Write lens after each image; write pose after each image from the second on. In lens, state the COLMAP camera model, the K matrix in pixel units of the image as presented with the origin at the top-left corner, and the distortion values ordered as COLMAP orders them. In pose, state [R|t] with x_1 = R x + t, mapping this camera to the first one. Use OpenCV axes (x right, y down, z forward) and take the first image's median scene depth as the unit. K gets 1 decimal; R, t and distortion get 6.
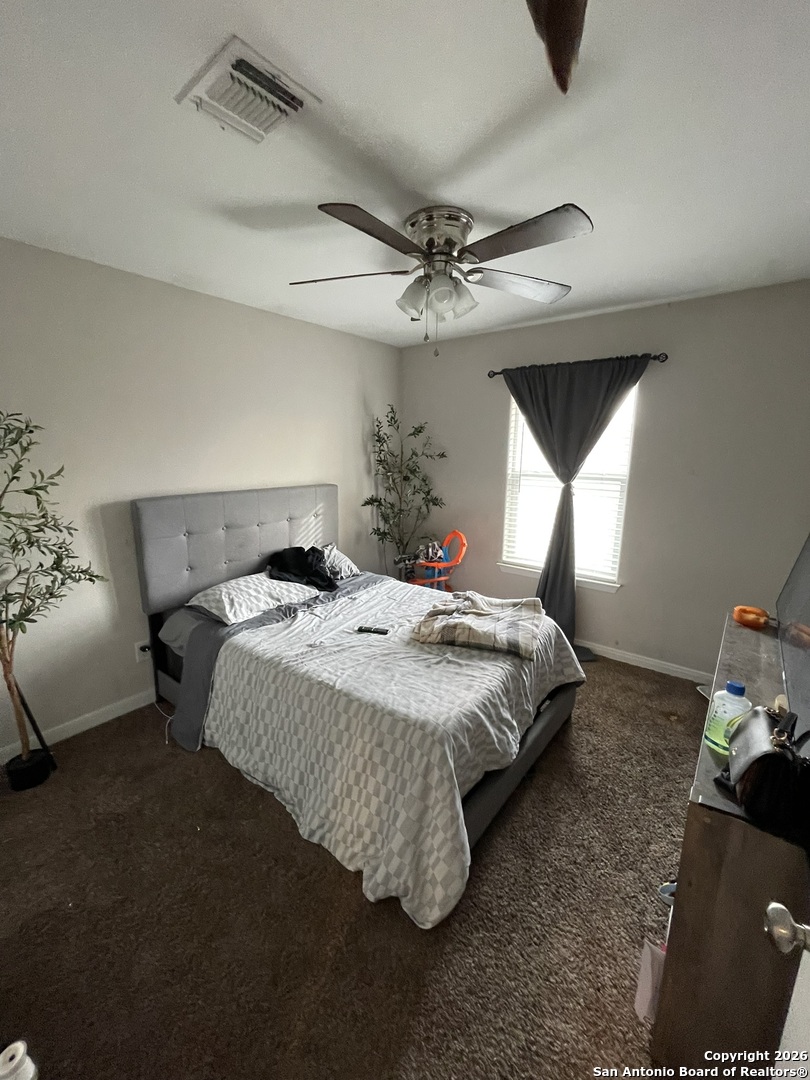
lens RADIAL K [[433.7, 0, 405.0], [0, 433.7, 540.0], [0, 0, 1]] dist [-0.006915, 0.000270]
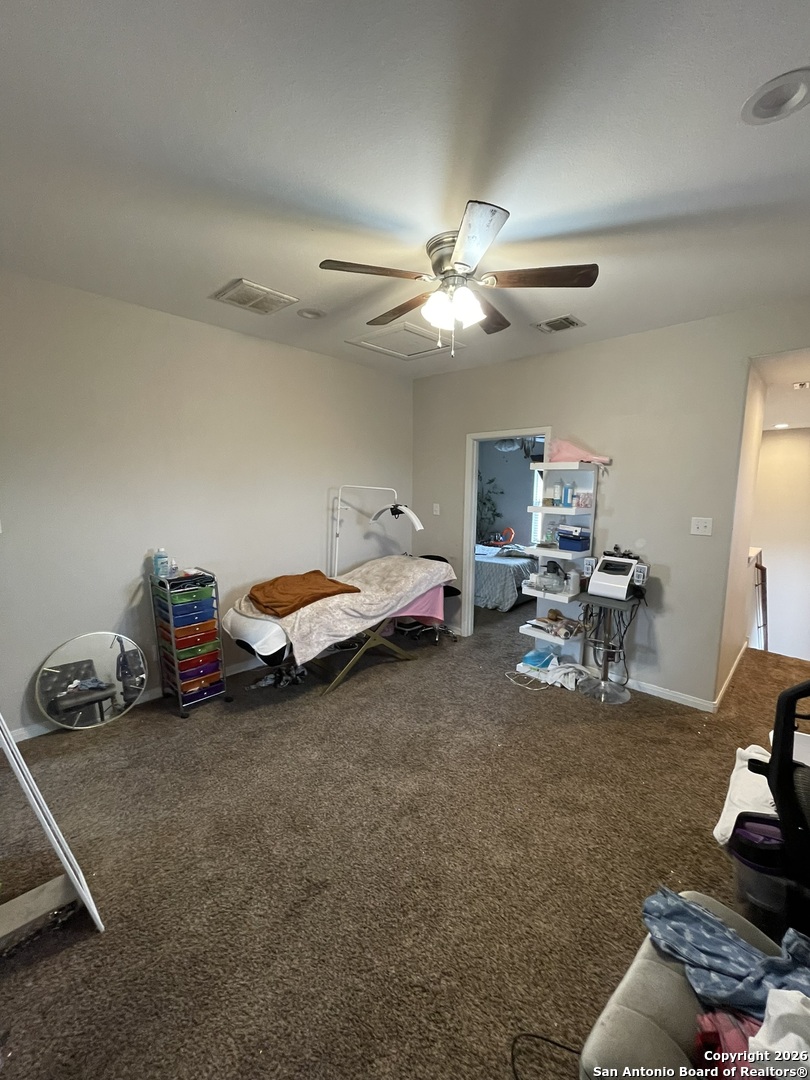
lens RADIAL K [[433.7, 0, 405.0], [0, 433.7, 540.0], [0, 0, 1]] dist [-0.006915, 0.000270]
pose [[0.995844, 0.019419, -0.088979, -0.237229], [-0.027313, 0.995713, -0.088375, 0.285917], [0.086881, 0.090438, 0.992105, -1.367073]]
